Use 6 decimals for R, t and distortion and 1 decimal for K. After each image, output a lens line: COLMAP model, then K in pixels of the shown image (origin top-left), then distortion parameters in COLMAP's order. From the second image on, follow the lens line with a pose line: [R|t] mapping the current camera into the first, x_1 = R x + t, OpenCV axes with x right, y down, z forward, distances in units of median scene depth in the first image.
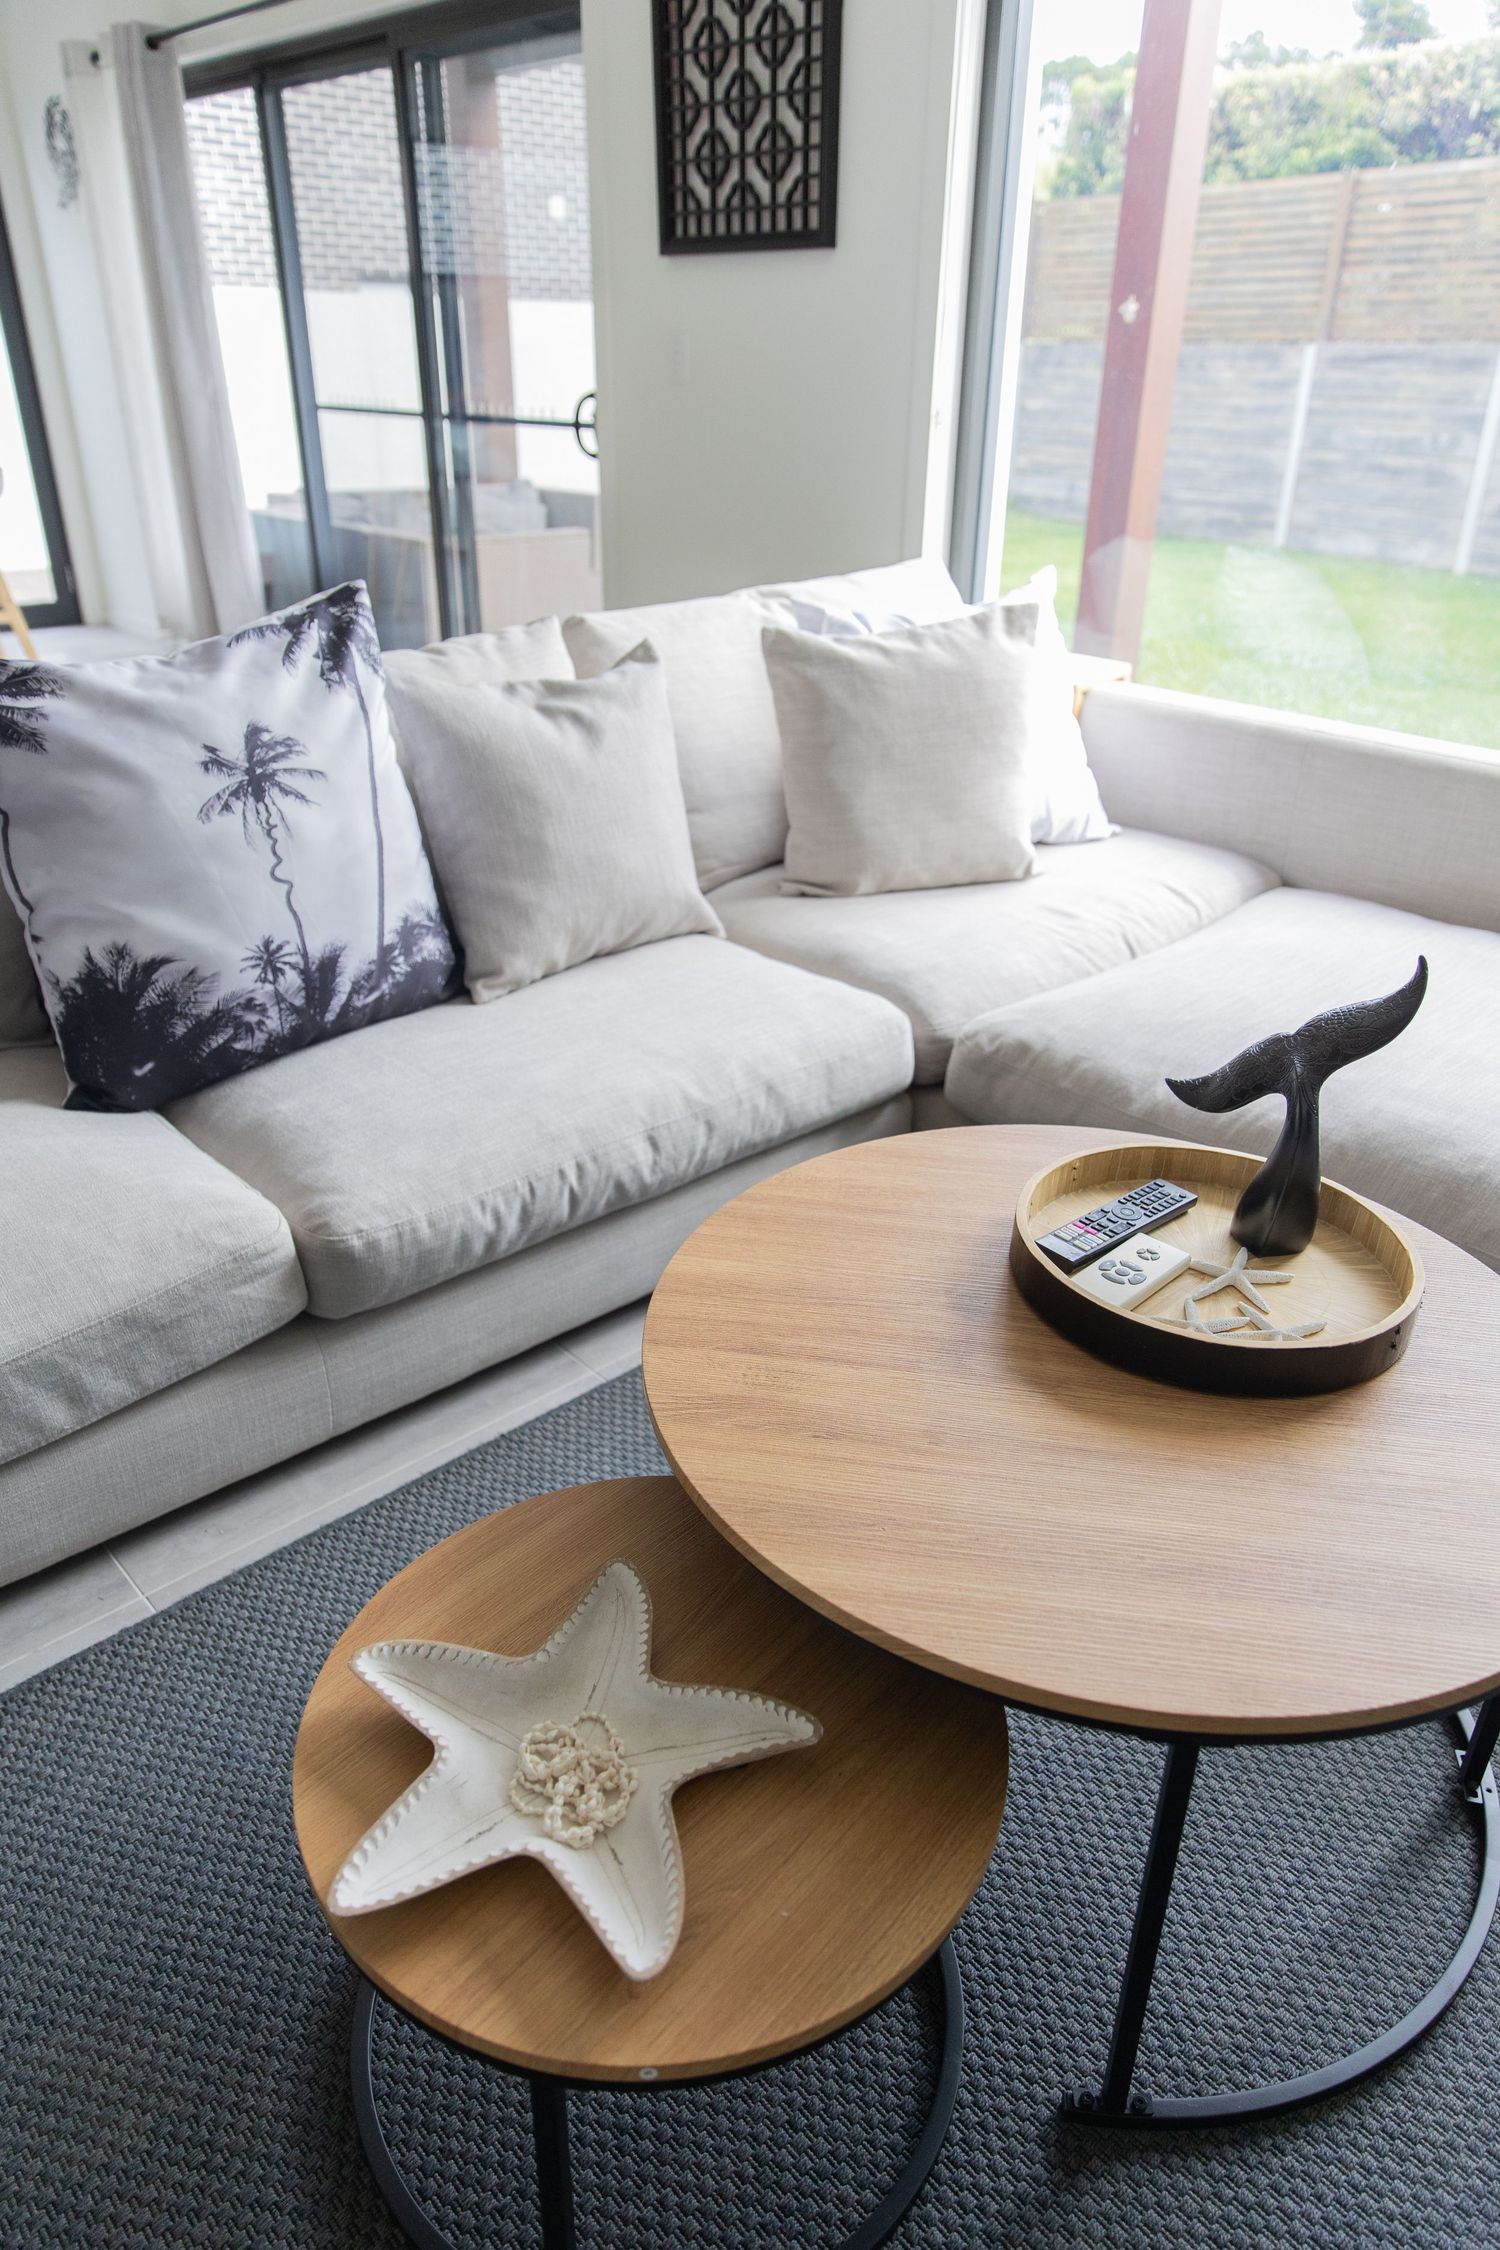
lens RADIAL K [[1510.3, 0, 750.0], [0, 1510.3, 1125.0], [0, 0, 1]] dist [0.026447, -0.003246]
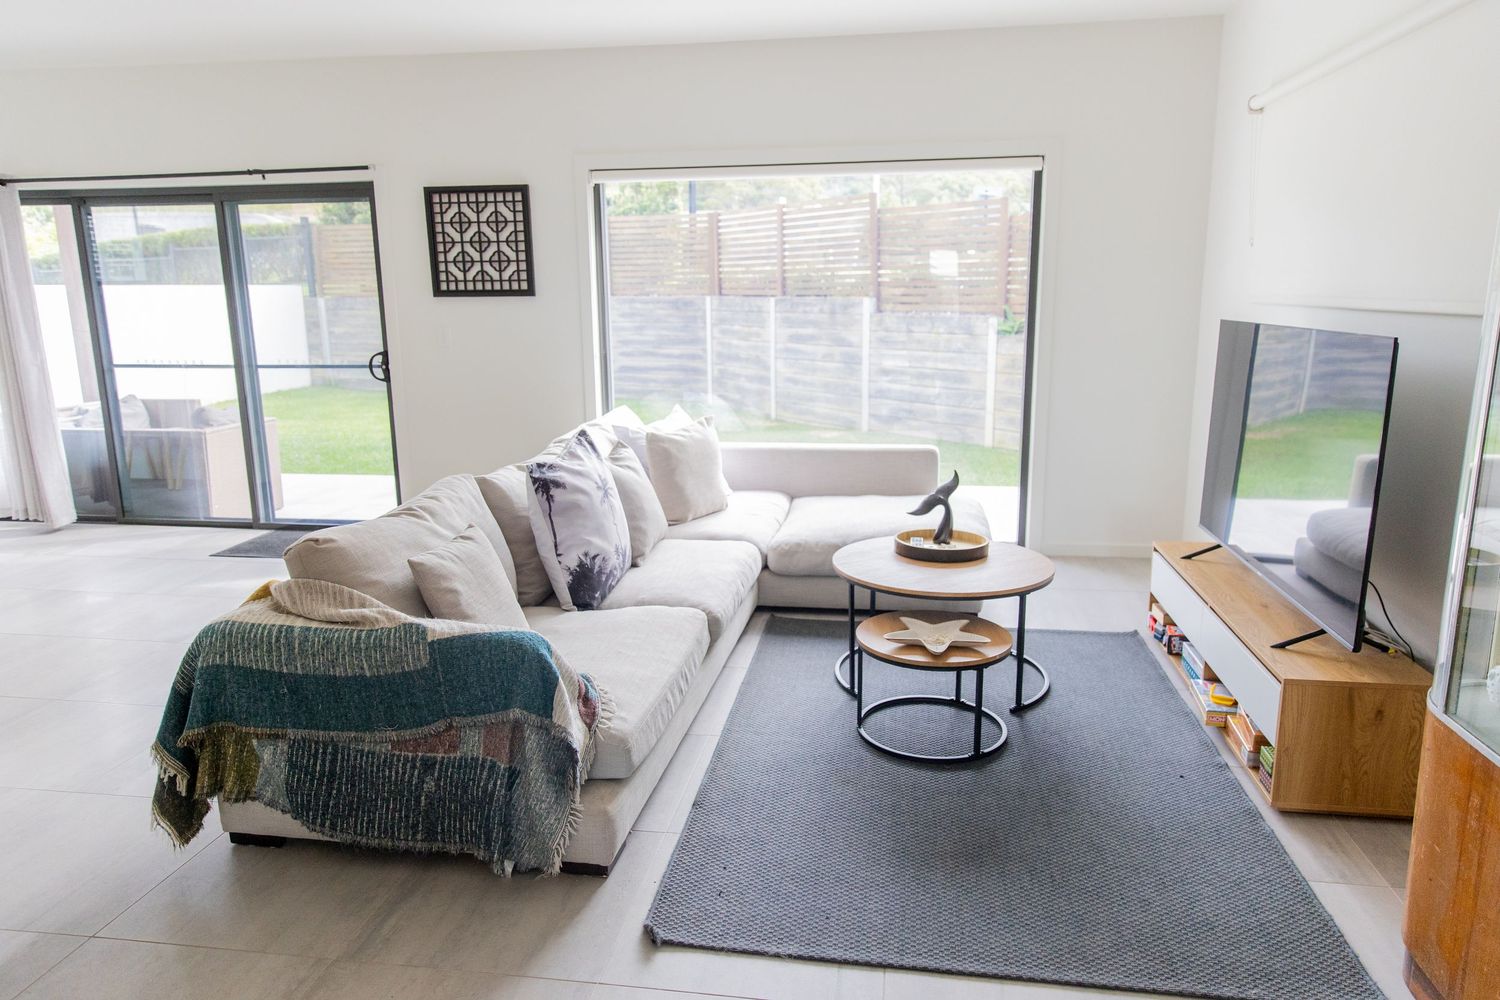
lens RADIAL K [[1006.9, 0, 750.0], [0, 1006.9, 500.0], [0, 0, 1]] dist [0.026447, -0.003246]
pose [[0.782792, -0.149571, 0.604041, -0.712040], [0.299703, 0.941306, -0.155309, 0.096910], [-0.545358, 0.302607, 0.781674, -0.374836]]
